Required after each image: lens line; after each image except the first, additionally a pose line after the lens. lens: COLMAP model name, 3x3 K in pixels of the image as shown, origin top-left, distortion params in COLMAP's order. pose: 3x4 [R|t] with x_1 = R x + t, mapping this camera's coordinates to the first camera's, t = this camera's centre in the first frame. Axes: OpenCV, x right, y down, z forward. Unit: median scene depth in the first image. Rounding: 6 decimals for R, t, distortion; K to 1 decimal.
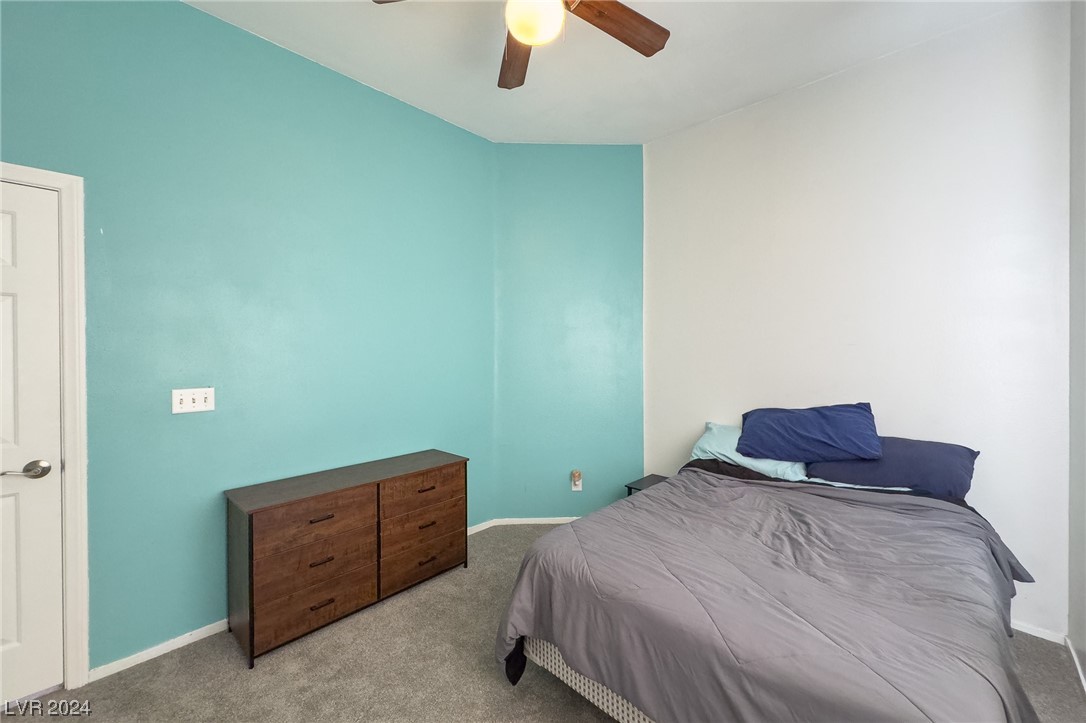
lens RADIAL K [[432.3, 0, 535.3], [0, 432.3, 358.2], [0, 0, 1]] dist [-0.001784, 0.000509]
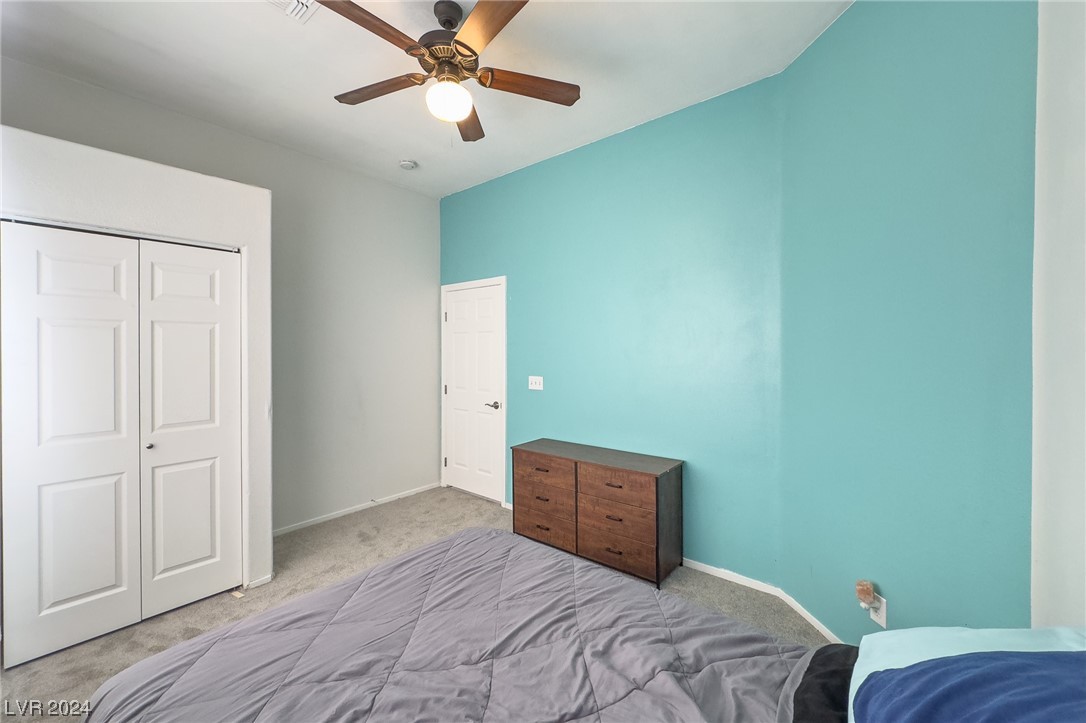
lens RADIAL K [[432.3, 0, 542.5], [0, 432.3, 354.8], [0, 0, 1]] dist [-0.001784, 0.000509]
pose [[0.074725, 0.019603, -0.997011, 0.903420], [-0.016484, 0.999694, 0.018420, -0.048157], [0.997068, 0.015058, 0.075025, 0.812184]]
